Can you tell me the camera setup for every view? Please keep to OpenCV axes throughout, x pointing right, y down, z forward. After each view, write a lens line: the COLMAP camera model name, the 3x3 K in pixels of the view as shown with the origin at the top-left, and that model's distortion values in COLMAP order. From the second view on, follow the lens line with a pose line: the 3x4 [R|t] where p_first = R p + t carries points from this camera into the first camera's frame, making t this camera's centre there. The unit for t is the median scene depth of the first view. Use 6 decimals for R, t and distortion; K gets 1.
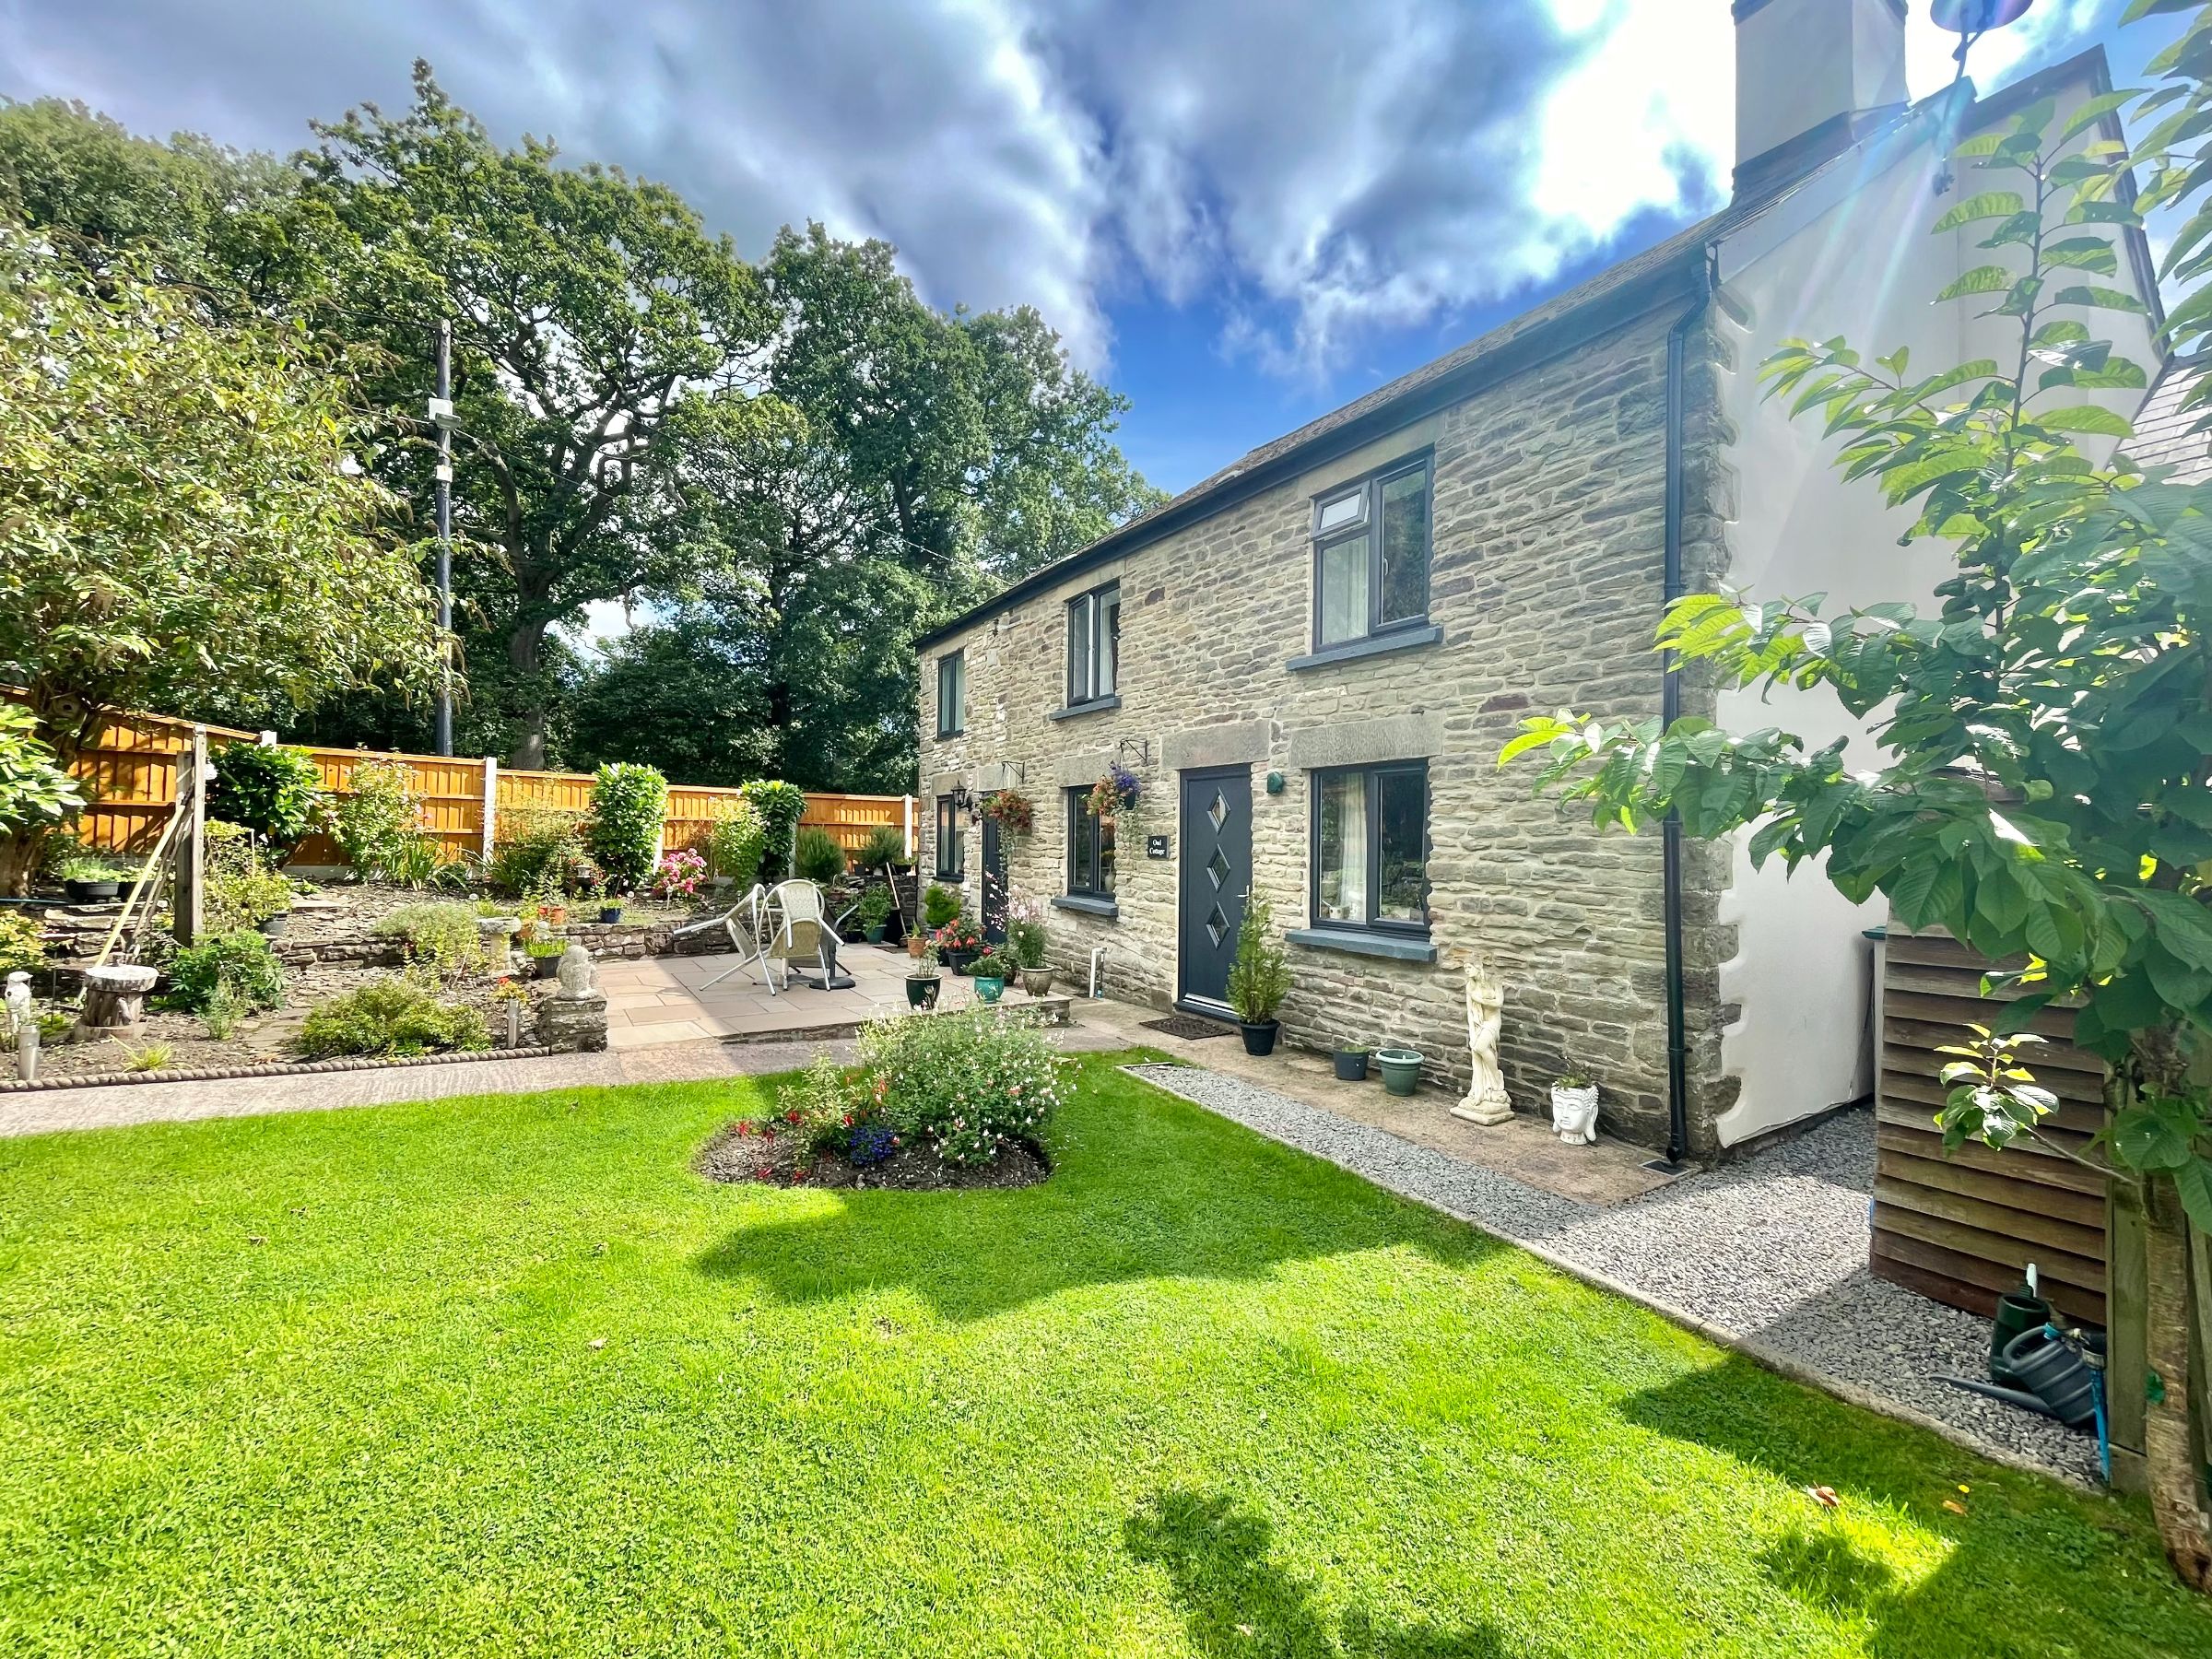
lens RADIAL K [[899.2, 0, 1106.9], [0, 899.2, 830.0], [0, 0, 1]] dist [-0.004140, 0.000314]
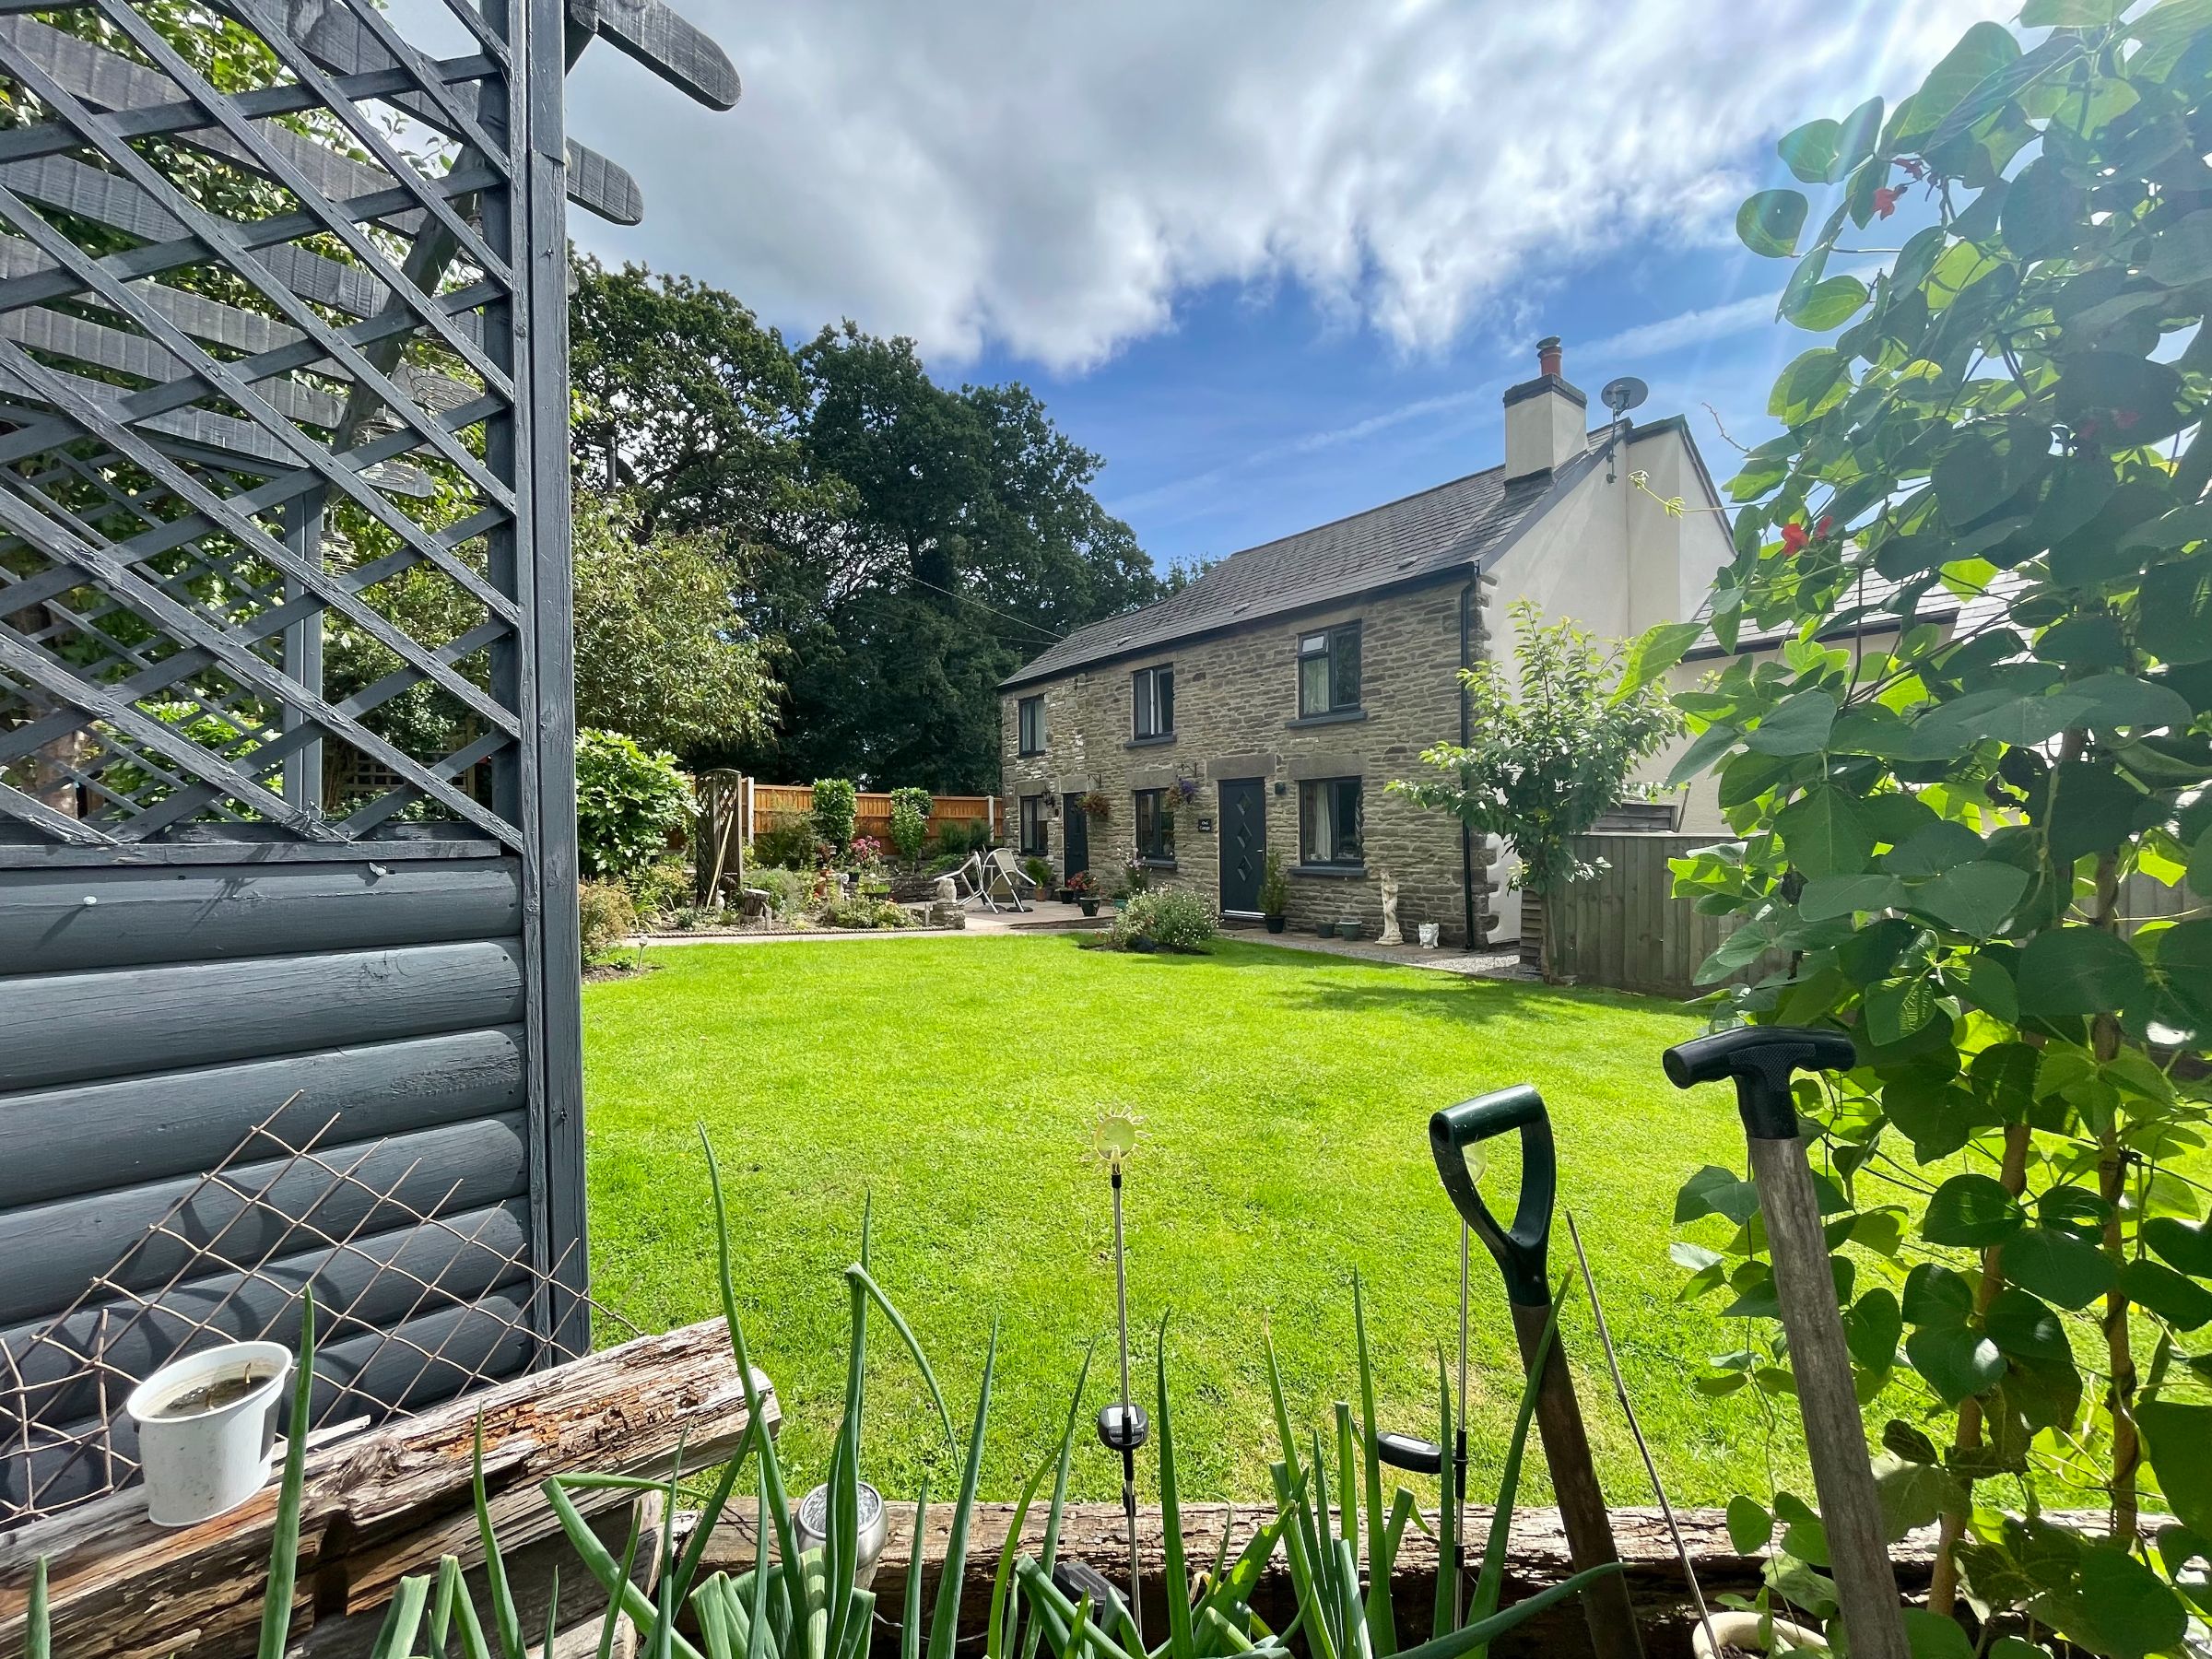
lens RADIAL K [[899.2, 0, 1107.6], [0, 899.2, 828.1], [0, 0, 1]] dist [-0.004140, 0.000314]
pose [[0.996798, -0.021497, 0.077013, -0.242117], [0.020995, 0.999753, 0.007323, 0.007062], [-0.077151, -0.005683, 0.997003, -0.637104]]
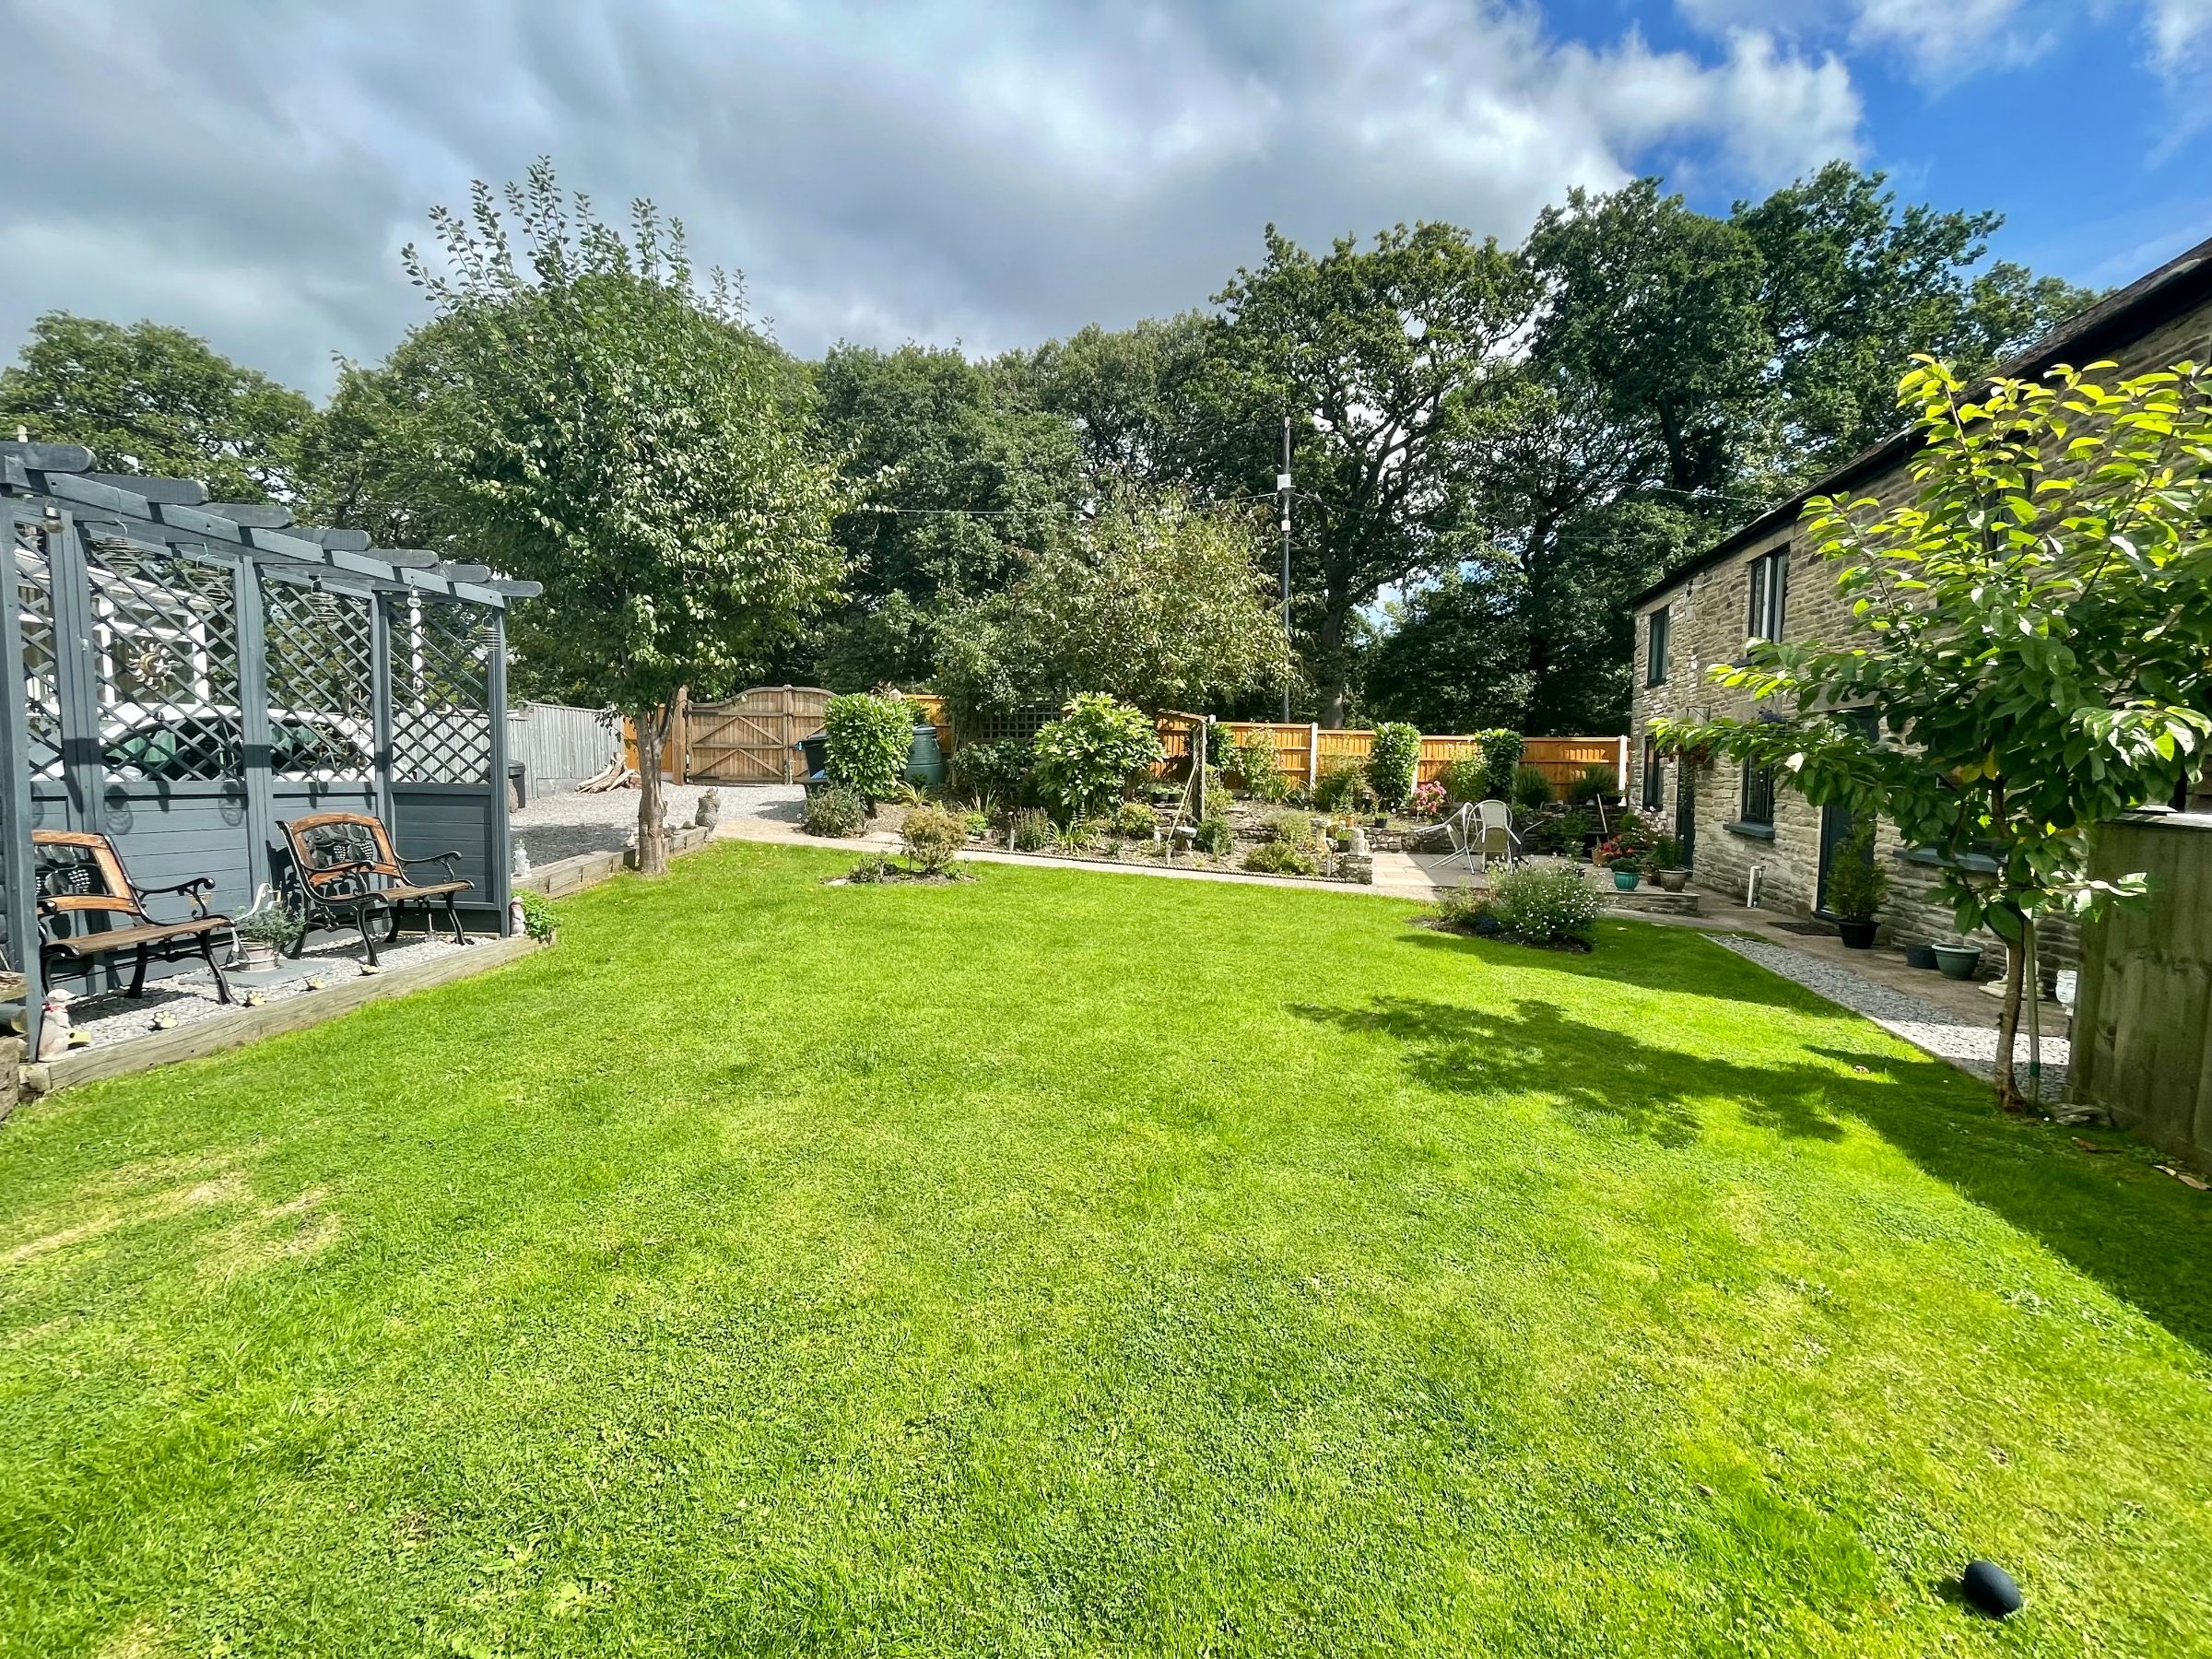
lens RADIAL K [[899.2, 0, 1110.5], [0, 899.2, 830.3], [0, 0, 1]] dist [-0.004140, 0.000314]
pose [[0.687185, 0.042596, -0.725232, 0.265883], [0.007269, 0.997827, 0.065494, 0.002746], [0.726446, -0.050278, 0.685382, -0.424941]]
